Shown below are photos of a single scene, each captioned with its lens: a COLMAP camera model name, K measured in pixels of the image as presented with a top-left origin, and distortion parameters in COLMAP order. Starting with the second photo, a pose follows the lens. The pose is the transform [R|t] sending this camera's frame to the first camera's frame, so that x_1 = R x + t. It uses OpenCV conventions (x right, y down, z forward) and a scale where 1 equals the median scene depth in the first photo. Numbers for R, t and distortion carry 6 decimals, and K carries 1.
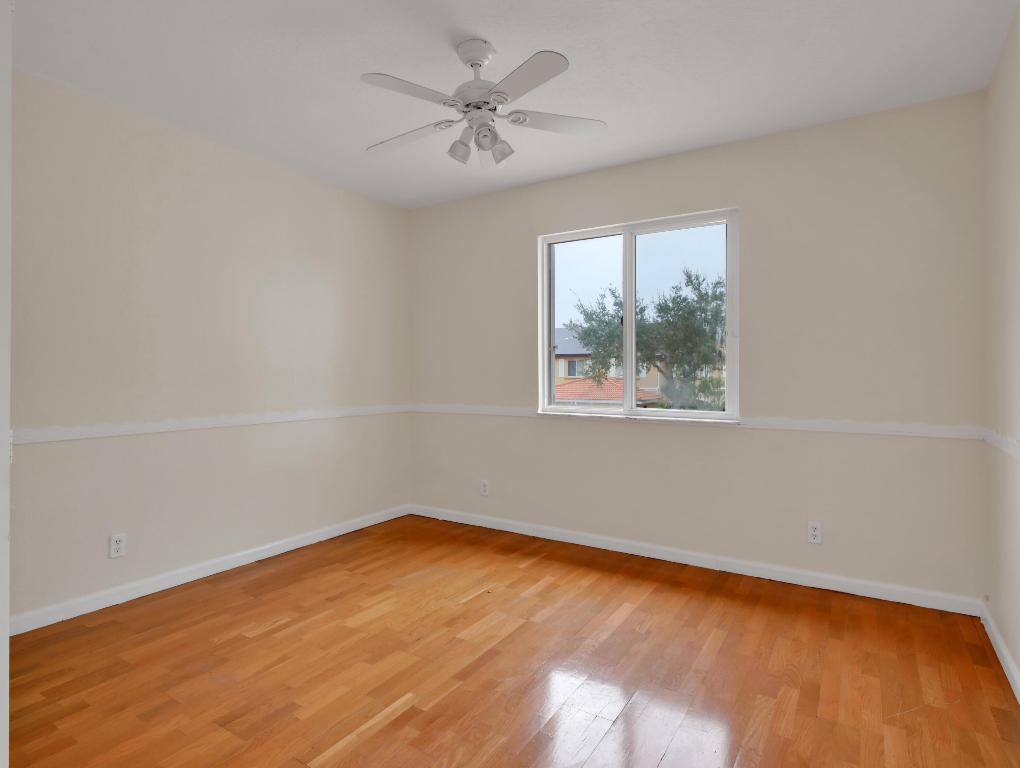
lens RADIAL K [[558.5, 0, 510.1], [0, 558.5, 378.1], [0, 0, 1]] dist [0.000987, -0.002330]
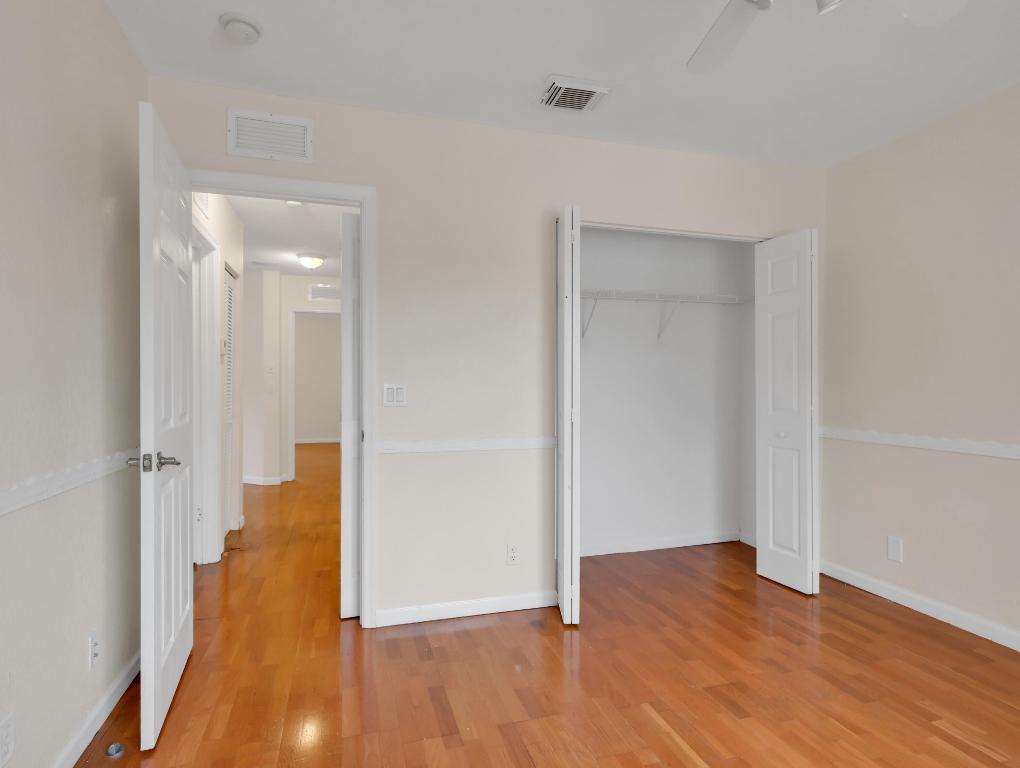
lens RADIAL K [[558.5, 0, 510.1], [0, 558.5, 378.1], [0, 0, 1]] dist [0.000987, -0.002330]
pose [[-0.652857, -0.011845, -0.757388, 0.610314], [-0.012299, 0.999912, -0.005037, -0.010792], [0.757381, 0.006027, -0.652945, 1.240086]]
